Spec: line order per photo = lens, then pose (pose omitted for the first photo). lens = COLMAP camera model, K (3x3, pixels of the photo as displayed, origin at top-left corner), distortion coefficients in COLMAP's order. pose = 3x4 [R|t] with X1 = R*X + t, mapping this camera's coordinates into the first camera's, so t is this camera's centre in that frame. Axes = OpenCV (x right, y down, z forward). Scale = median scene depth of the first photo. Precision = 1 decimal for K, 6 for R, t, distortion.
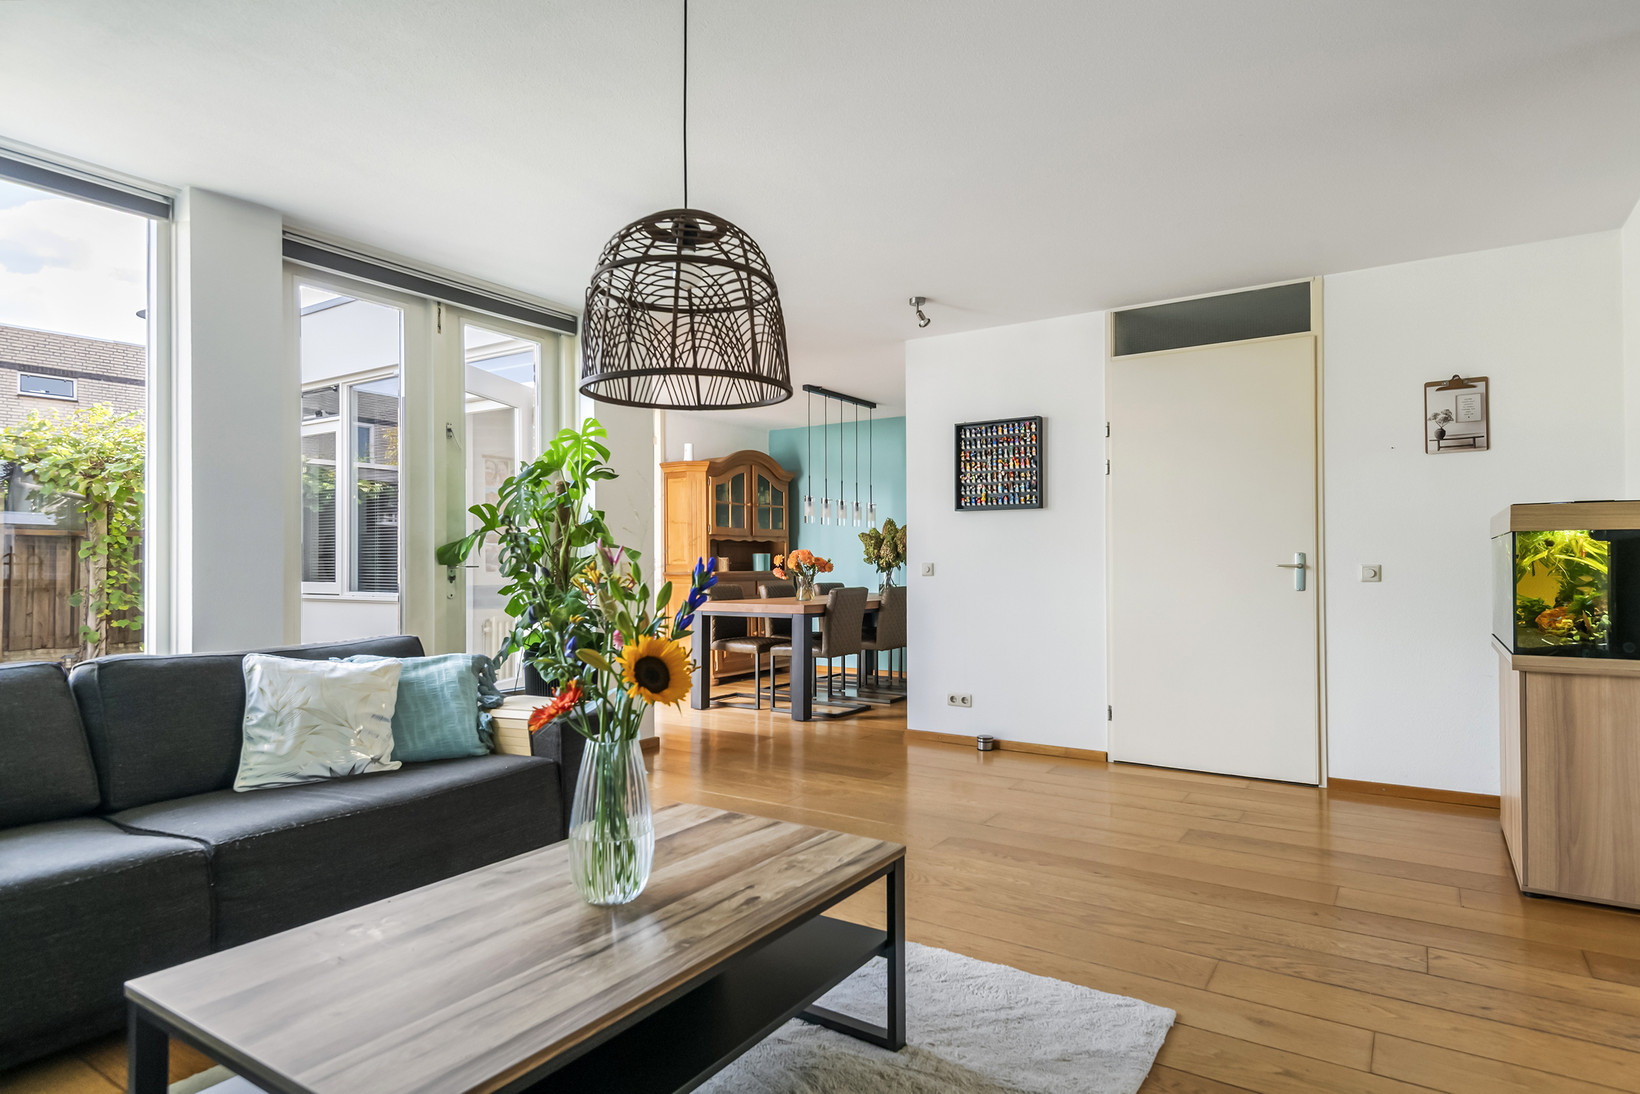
lens RADIAL K [[895.7, 0, 827.2], [0, 895.7, 555.3], [0, 0, 1]] dist [0.047190, -0.030098]
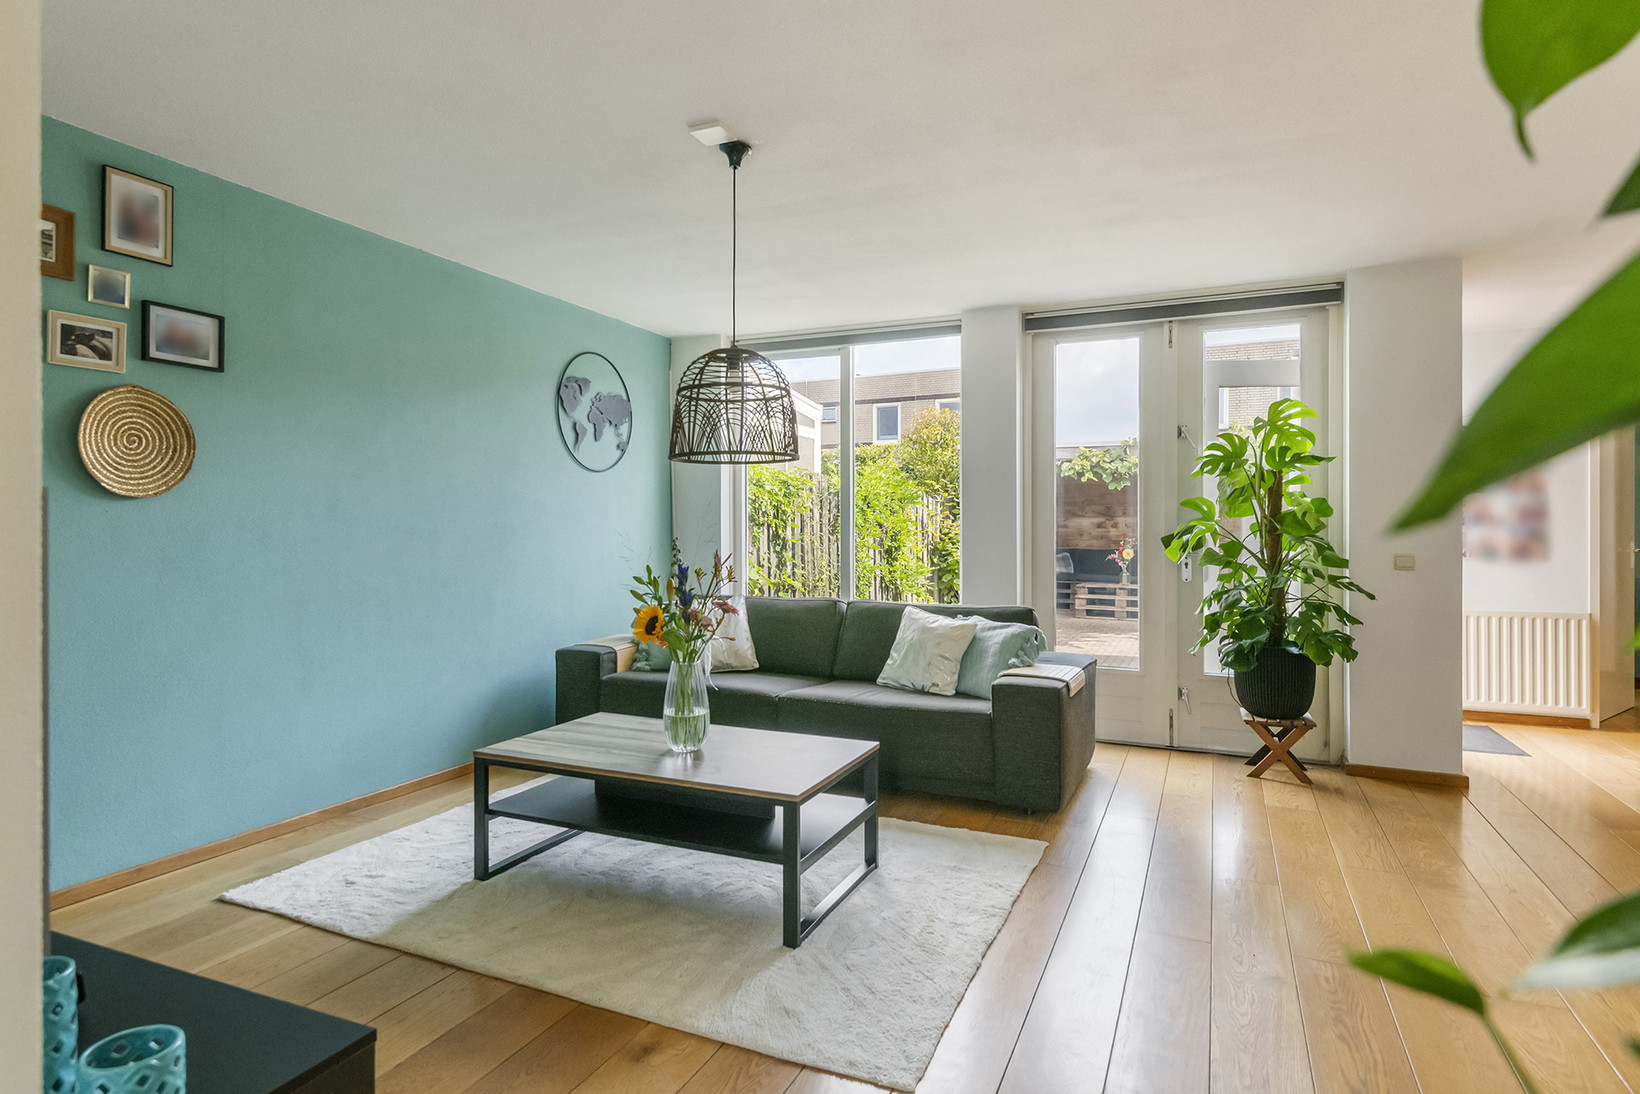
lens RADIAL K [[890.4, 0, 817.7], [0, 890.4, 527.9], [0, 0, 1]] dist [0.041514, -0.026428]
pose [[0.159722, 0.003252, -0.987157, 0.540936], [0.004793, 0.999980, 0.004070, -0.023799], [0.987150, -0.005382, 0.159703, 0.339580]]
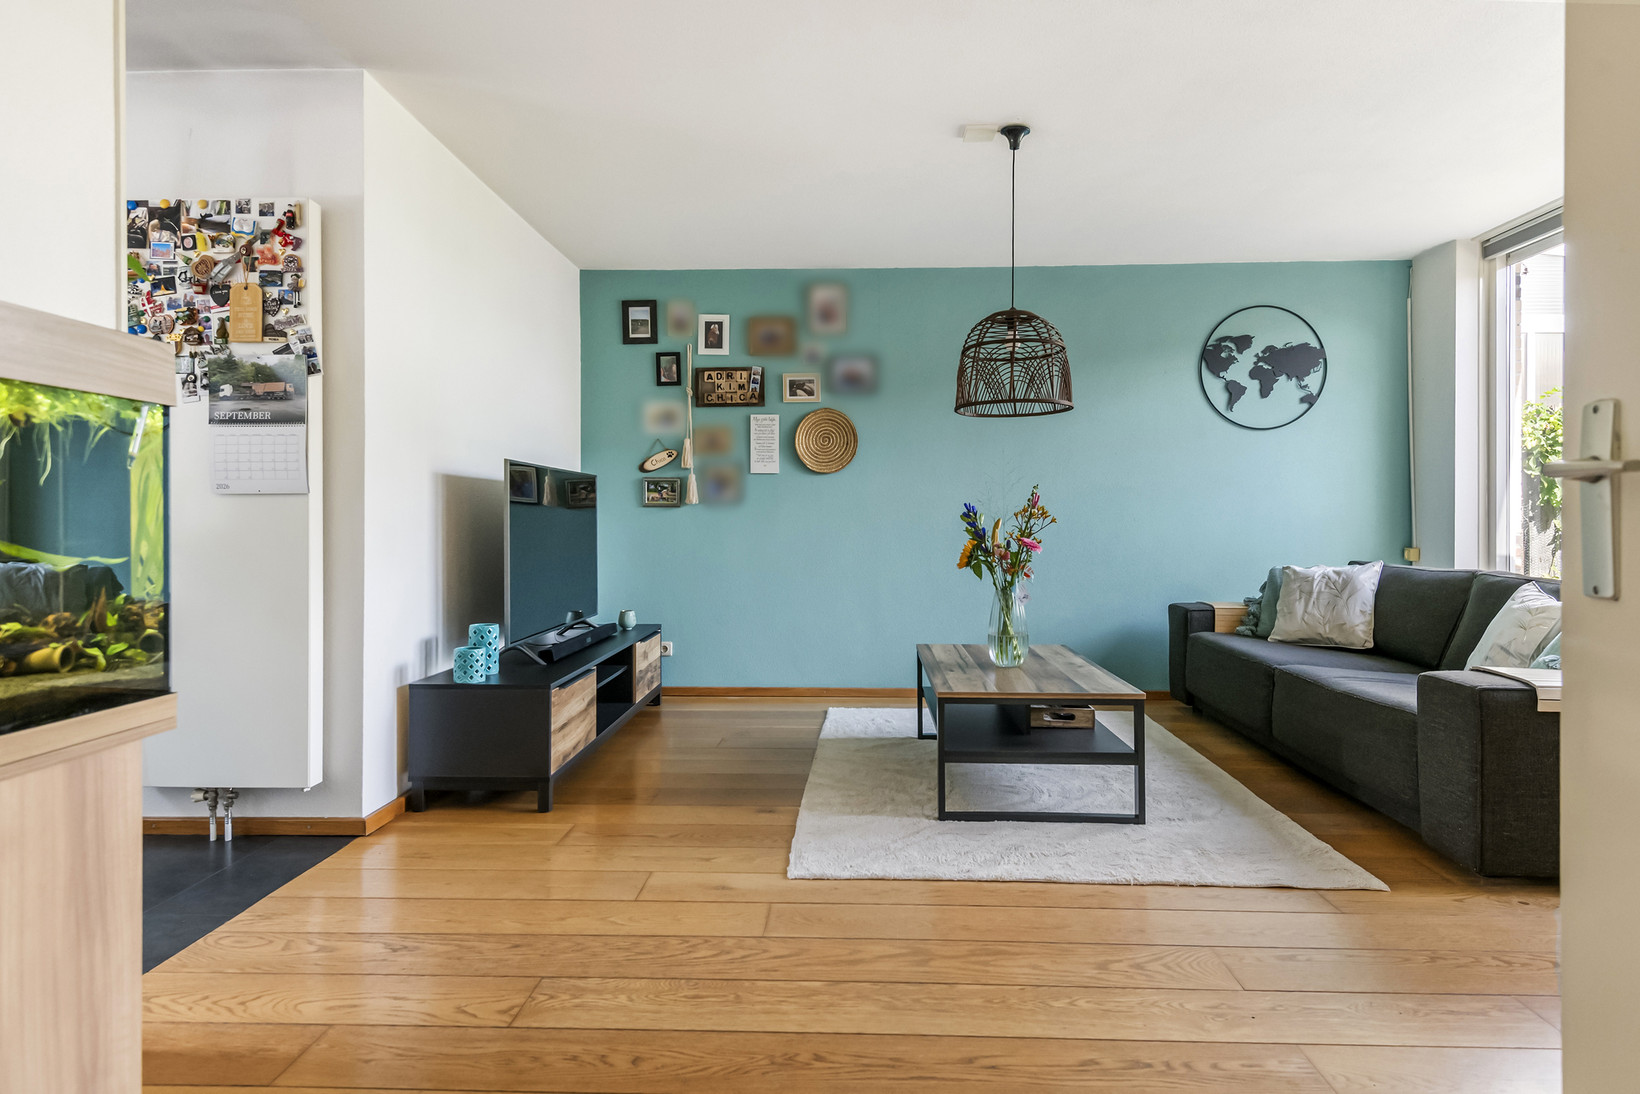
lens RADIAL K [[934.5, 0, 824.3], [0, 934.5, 523.3], [0, 0, 1]] dist [0.045134, -0.034998]
pose [[-0.858231, 0.004031, -0.513248, 0.424517], [0.008791, 0.999938, -0.006846, 0.021413], [0.513188, -0.010388, -0.858213, 0.909841]]
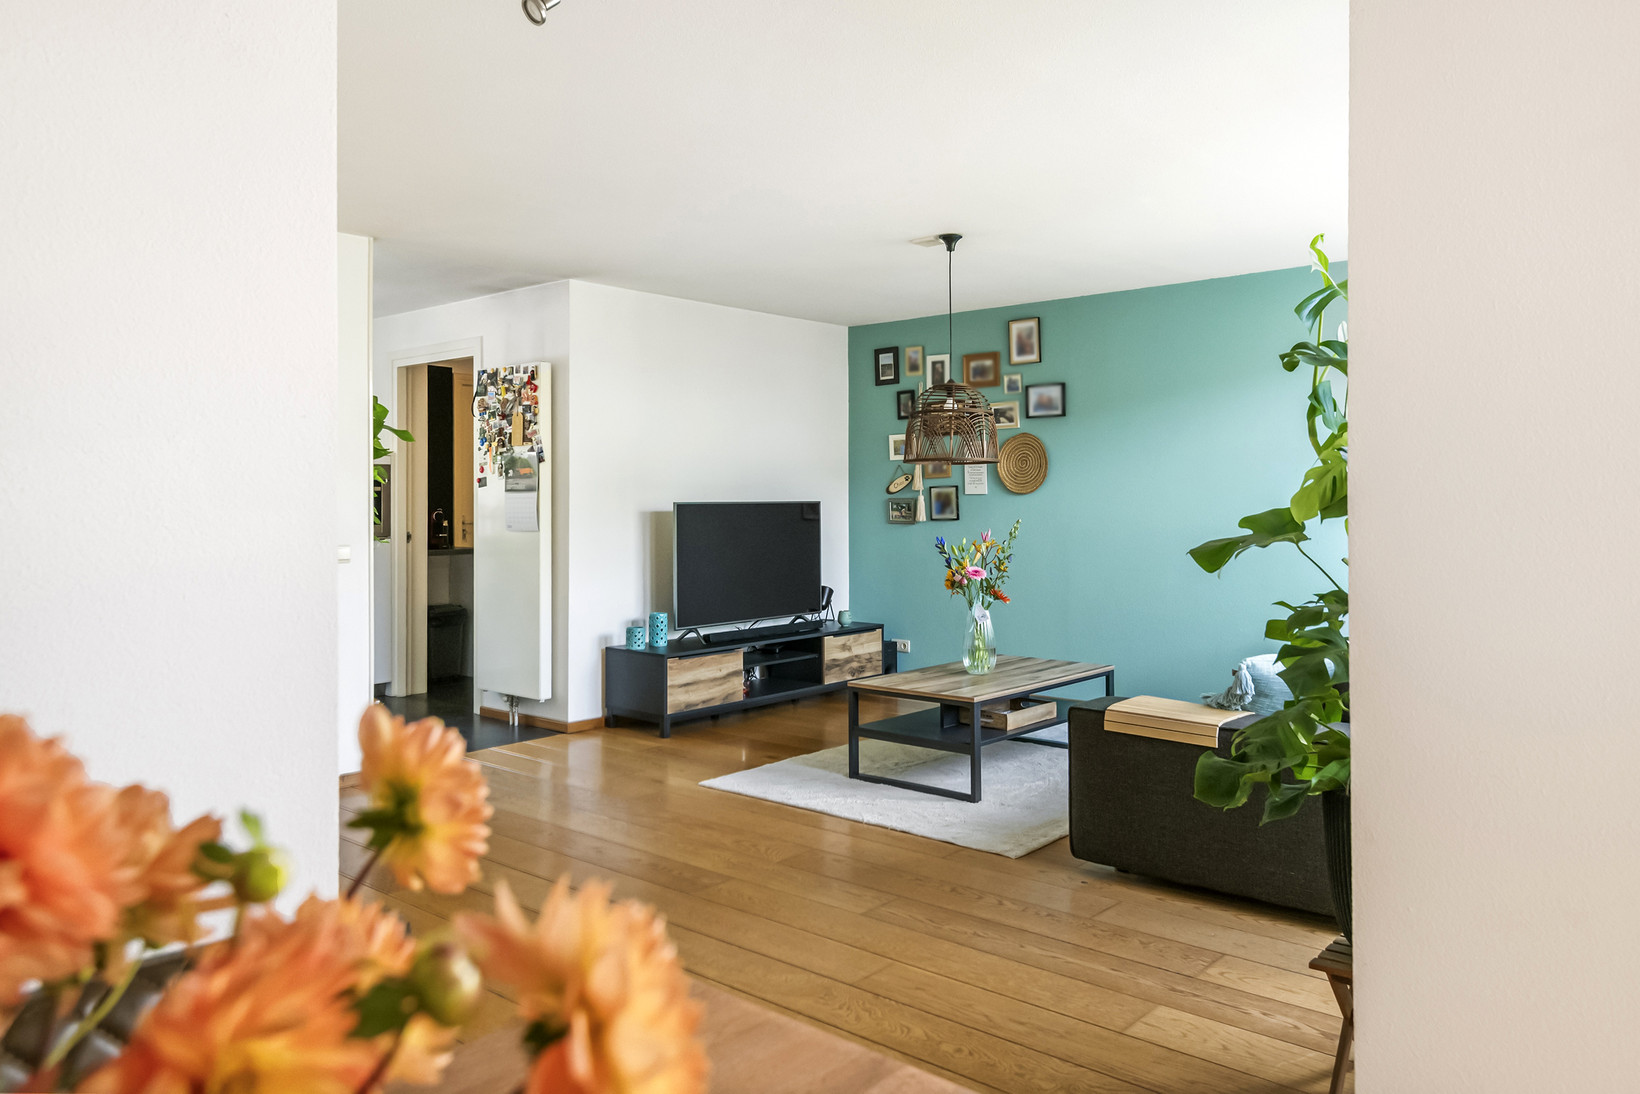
lens RADIAL K [[1169.5, 0, 821.7], [0, 1169.5, 496.4], [0, 0, 1]] dist [0.003397, 0.000899]
pose [[-0.989184, 0.009590, 0.146369, -0.097095], [0.007503, 0.999862, -0.014809, -0.021033], [-0.146491, -0.013550, -0.989119, 1.458338]]
